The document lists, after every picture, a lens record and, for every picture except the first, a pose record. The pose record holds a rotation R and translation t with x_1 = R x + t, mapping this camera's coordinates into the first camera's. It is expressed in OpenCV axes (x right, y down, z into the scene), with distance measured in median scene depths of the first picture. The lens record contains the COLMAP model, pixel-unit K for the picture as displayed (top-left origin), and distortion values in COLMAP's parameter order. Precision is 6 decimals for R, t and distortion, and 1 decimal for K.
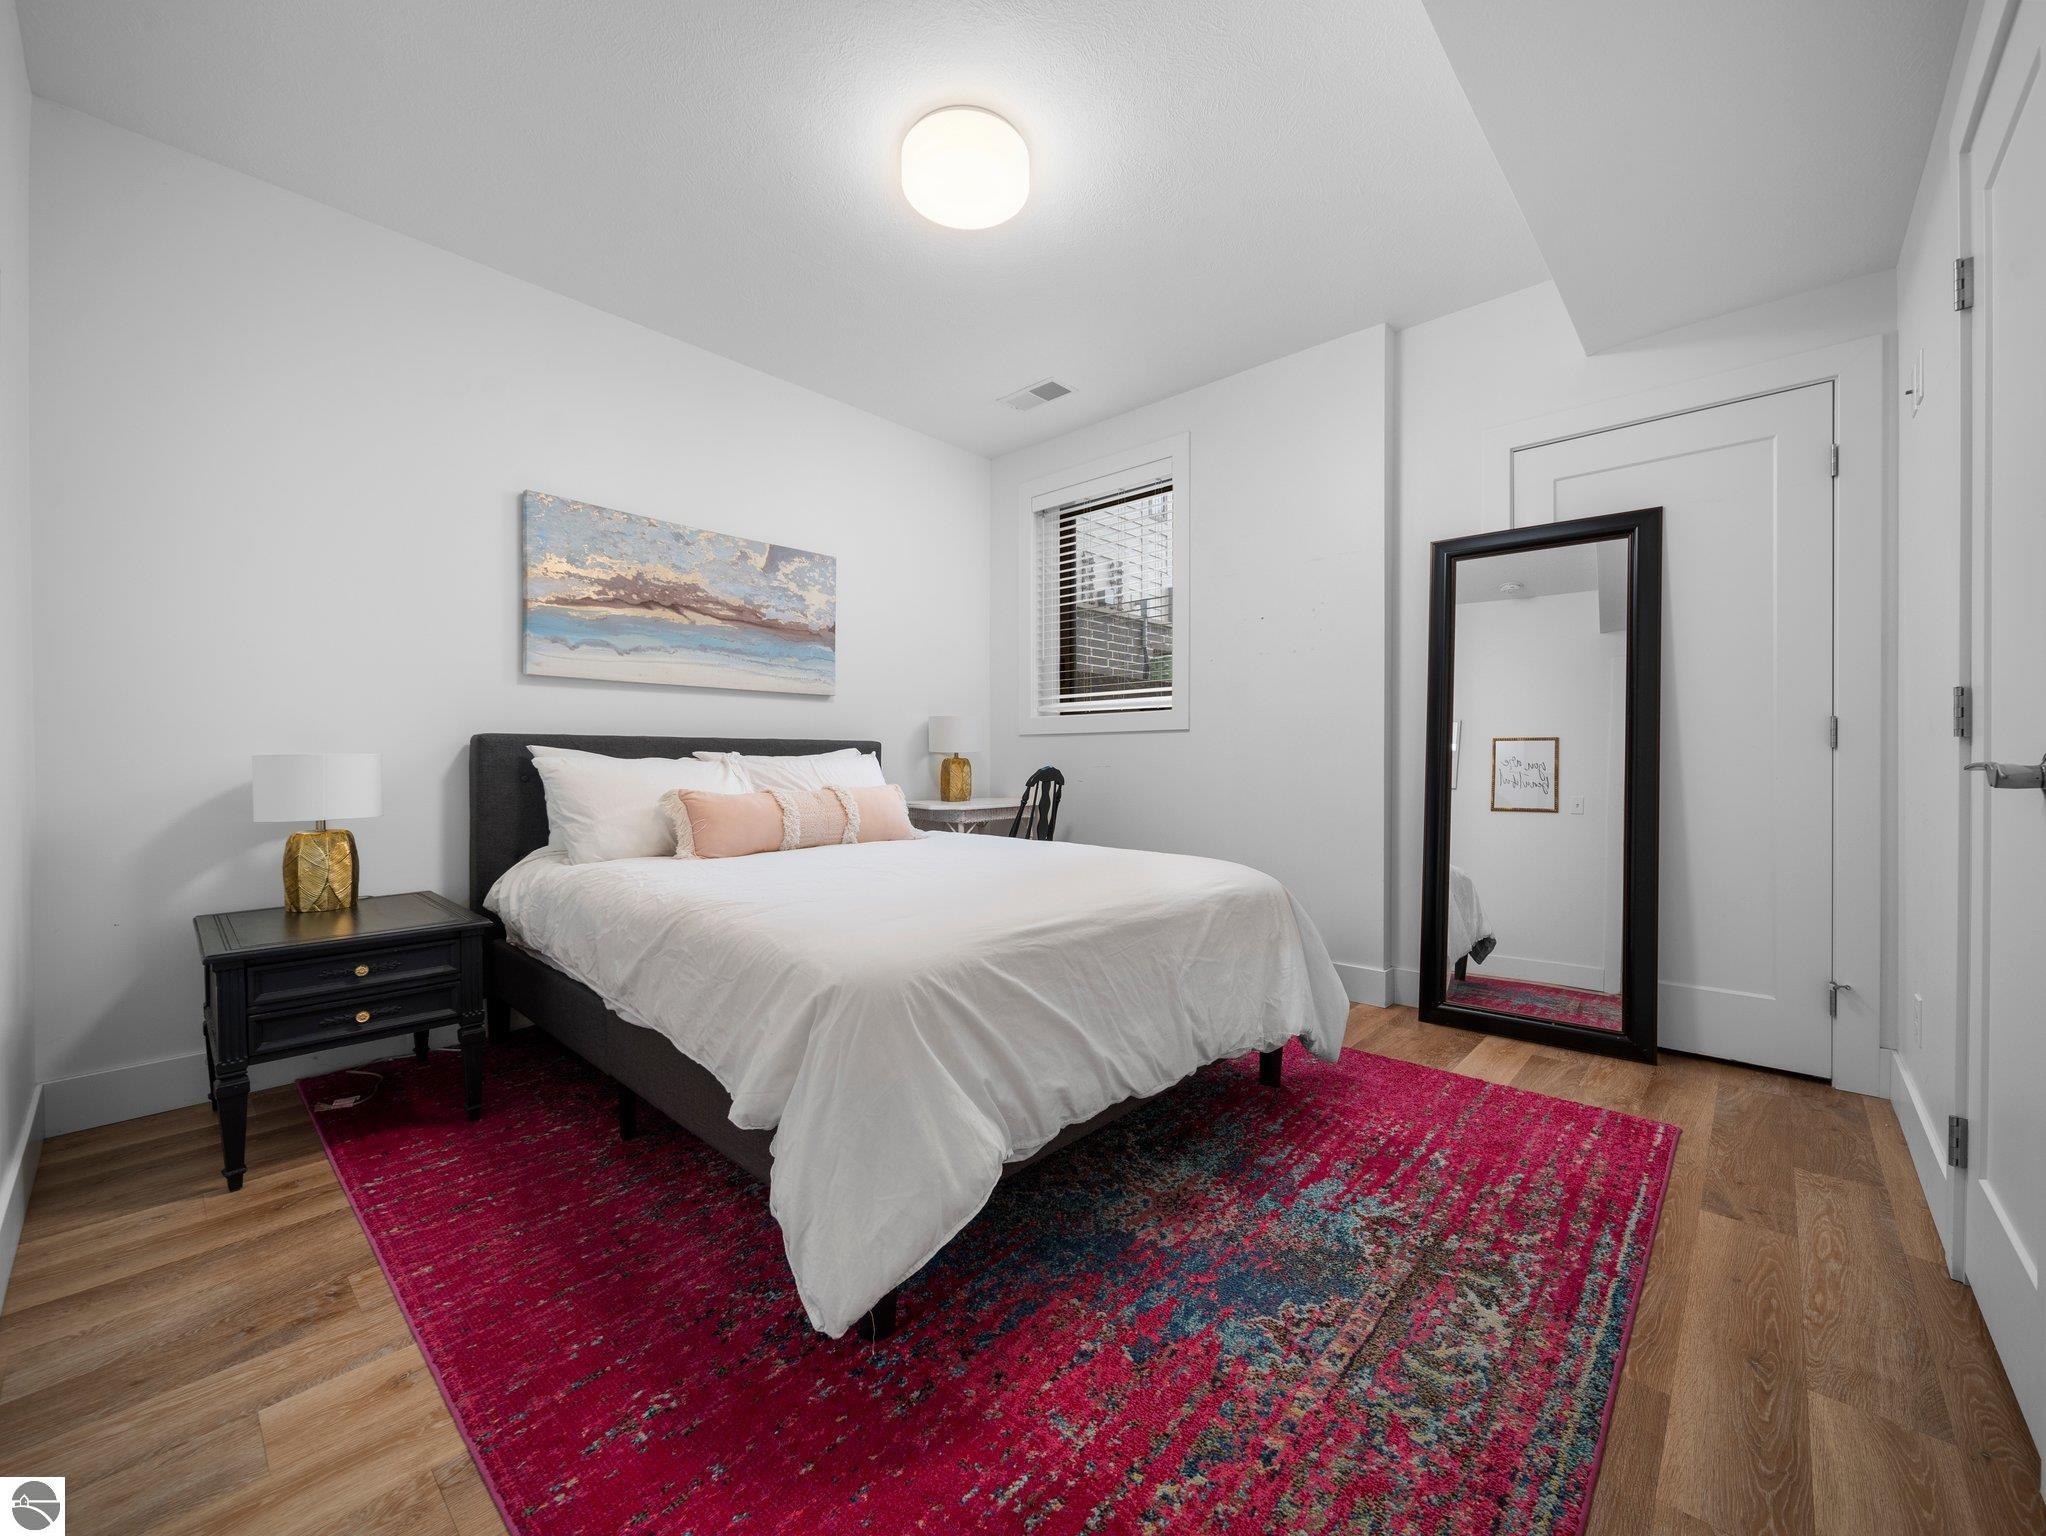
lens RADIAL K [[804.6, 0, 1022.2], [0, 804.6, 770.4], [0, 0, 1]] dist [-0.005477, -0.000809]
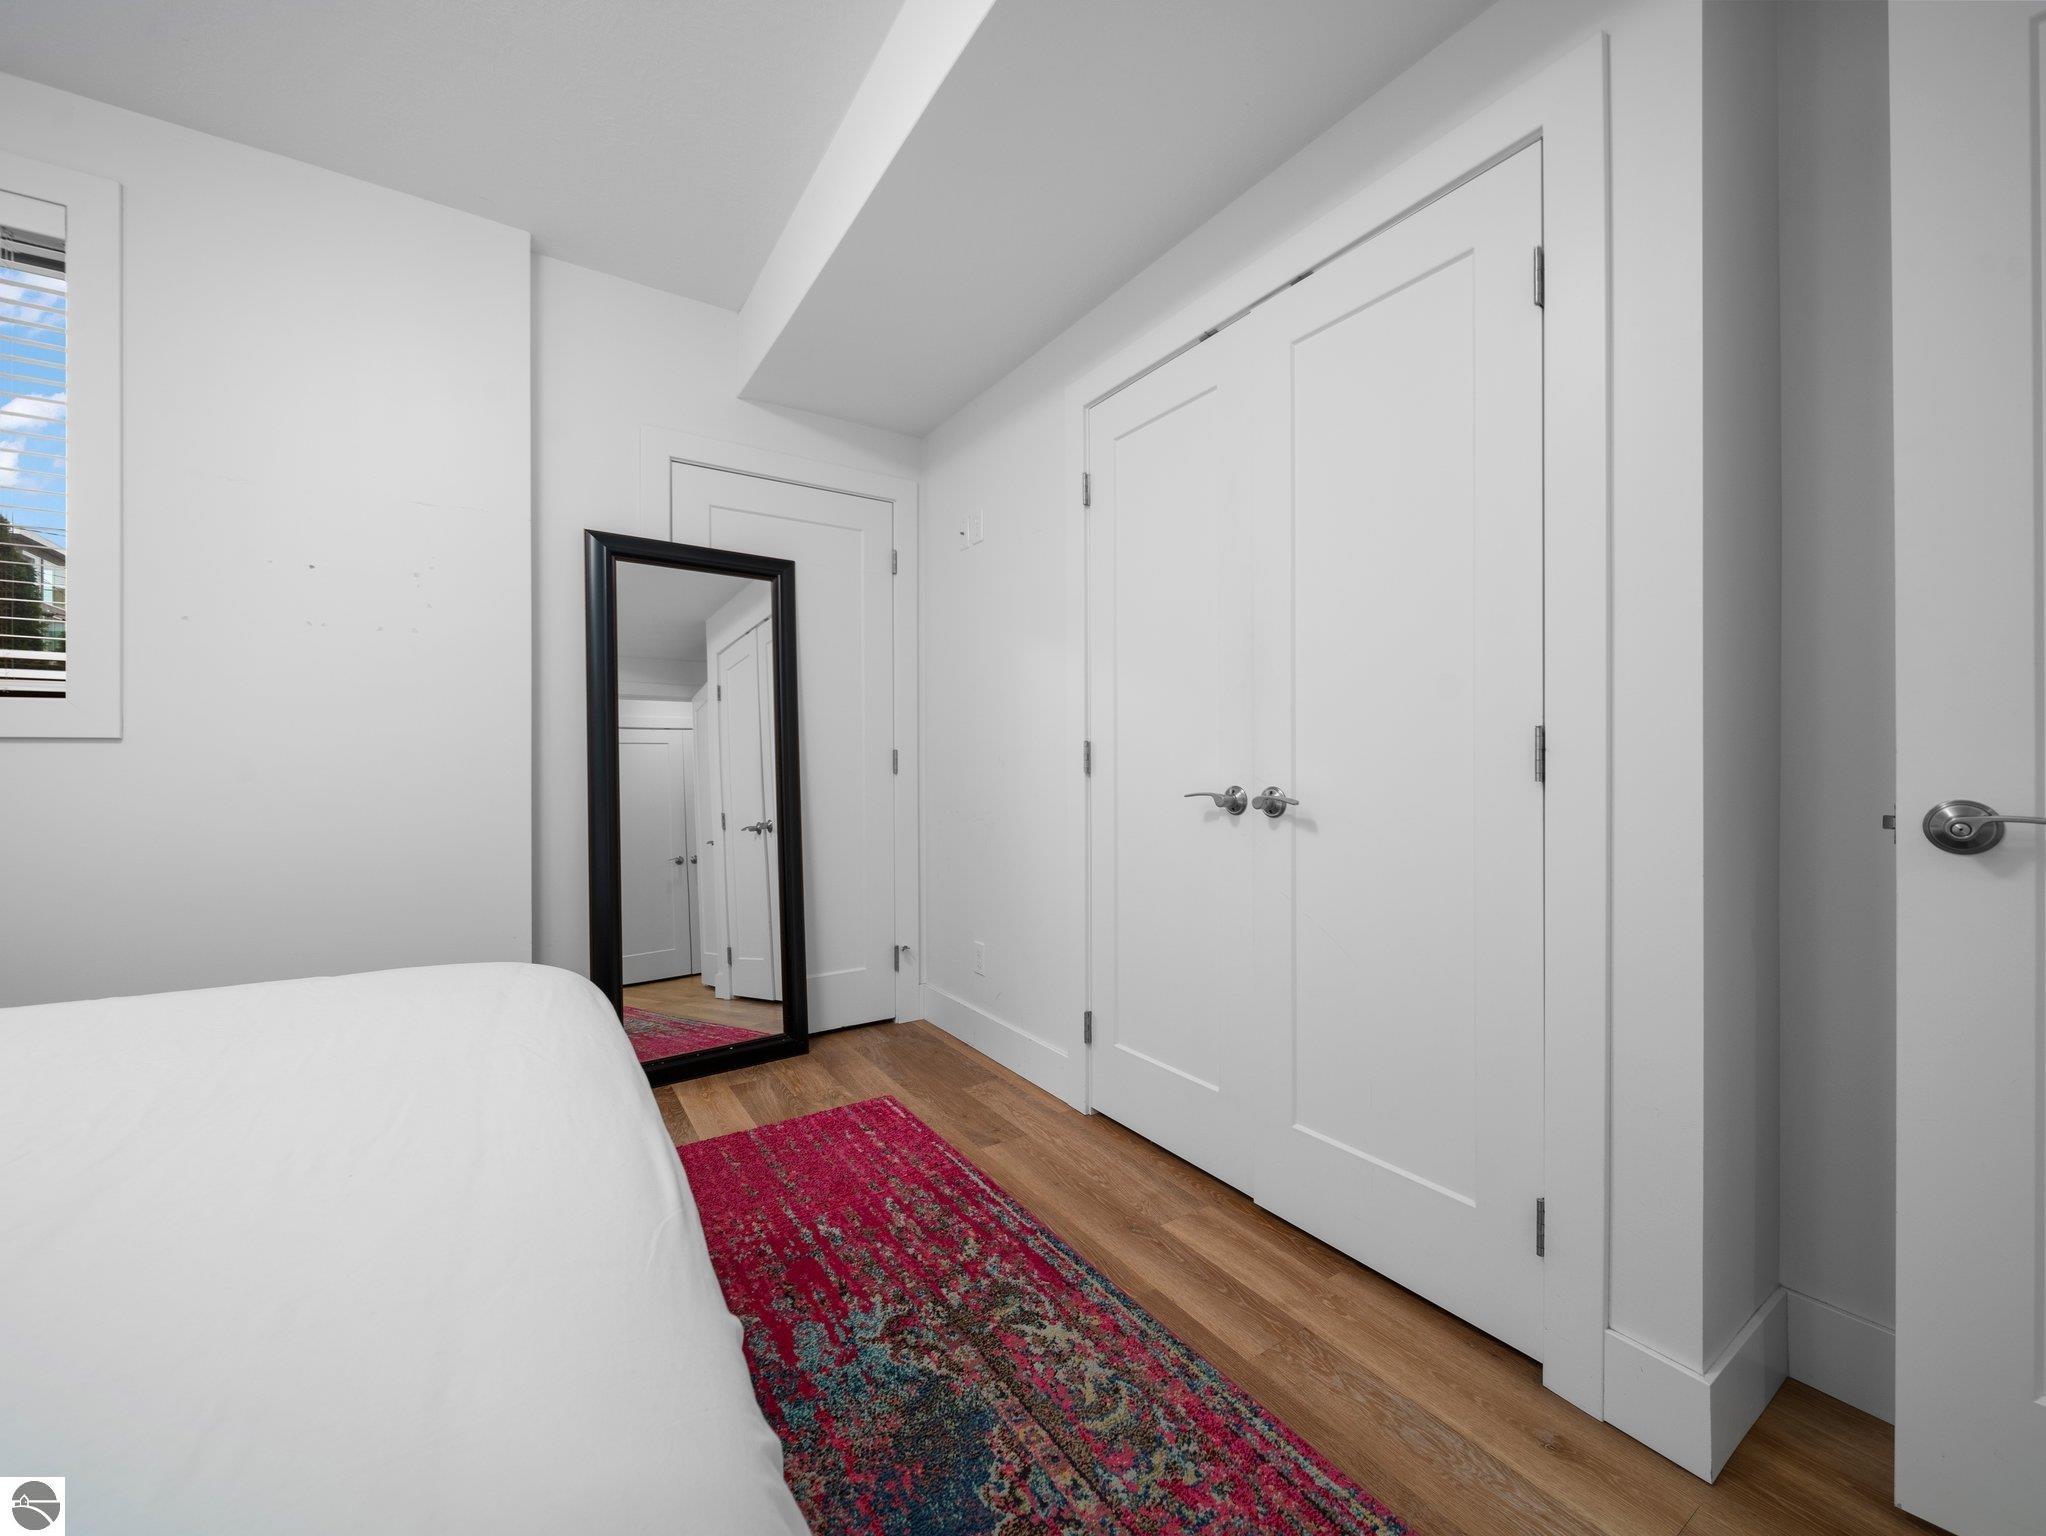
lens RADIAL K [[804.6, 0, 1026.2], [0, 804.6, 768.5], [0, 0, 1]] dist [-0.005477, -0.000809]
pose [[0.243690, -0.003828, 0.969846, -0.252255], [0.016879, 0.999857, -0.000295, -0.031355], [-0.969706, 0.016442, 0.243720, 0.443563]]
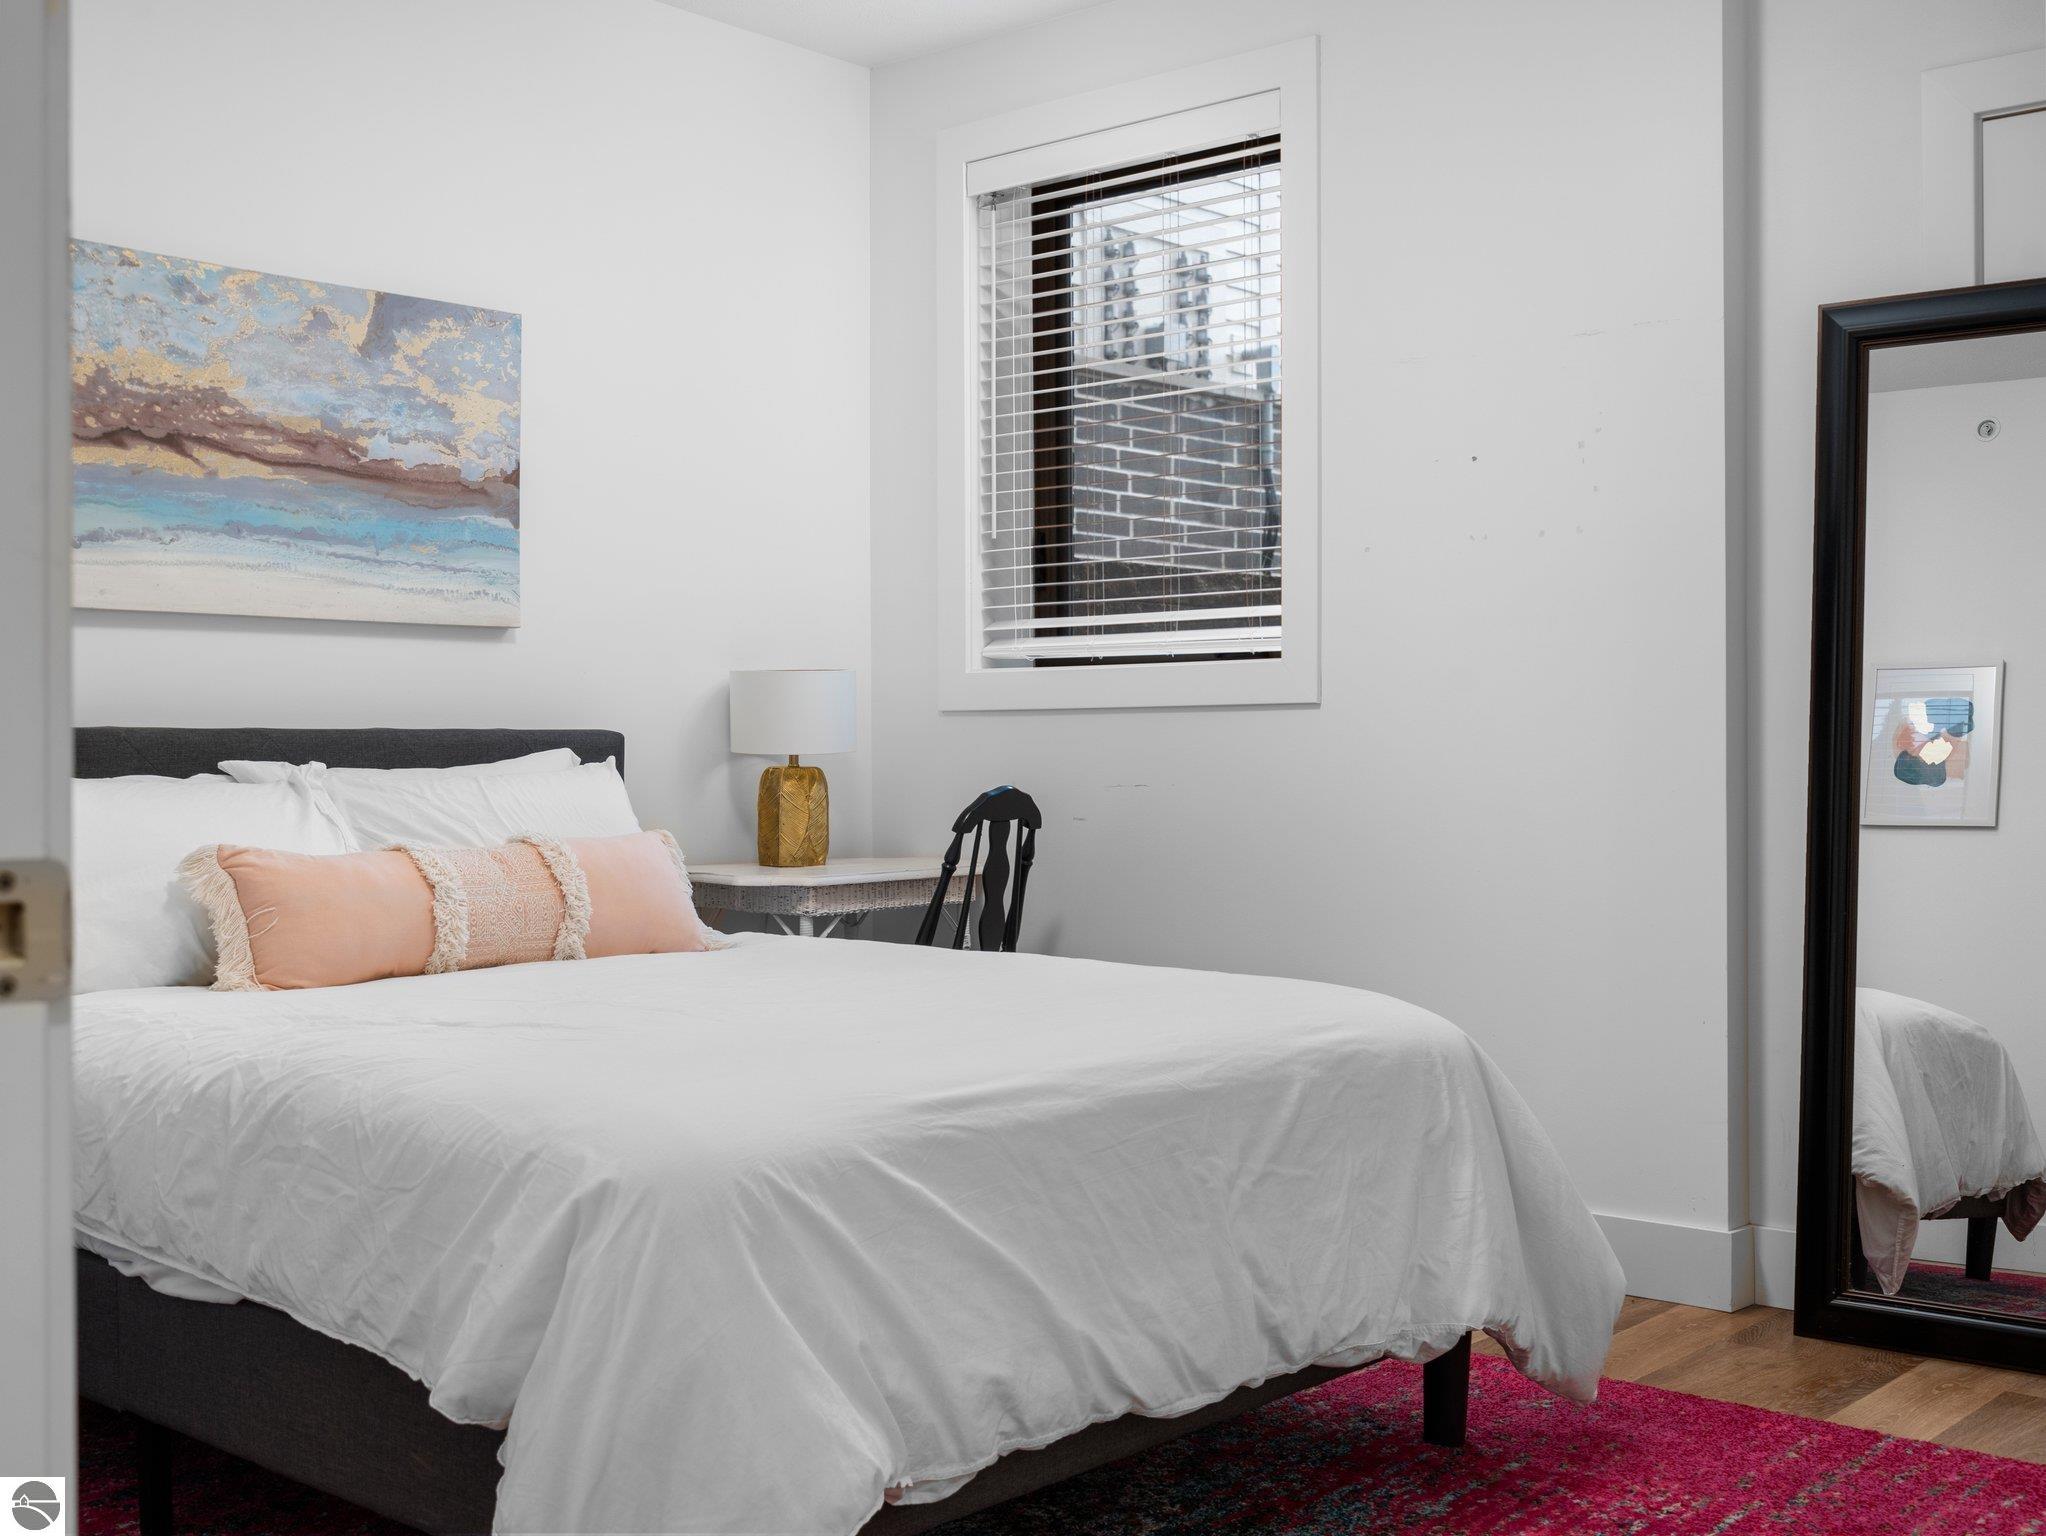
lens RADIAL K [[2221.8, 0, 1026.3], [0, 2221.8, 769.1], [0, 0, 1]] dist [0.010462, 0.000000]
pose [[0.999600, -0.002937, 0.028136, 0.016045], [0.003028, 0.999990, -0.003197, -0.016807], [-0.028127, 0.003281, 0.999599, -0.350224]]
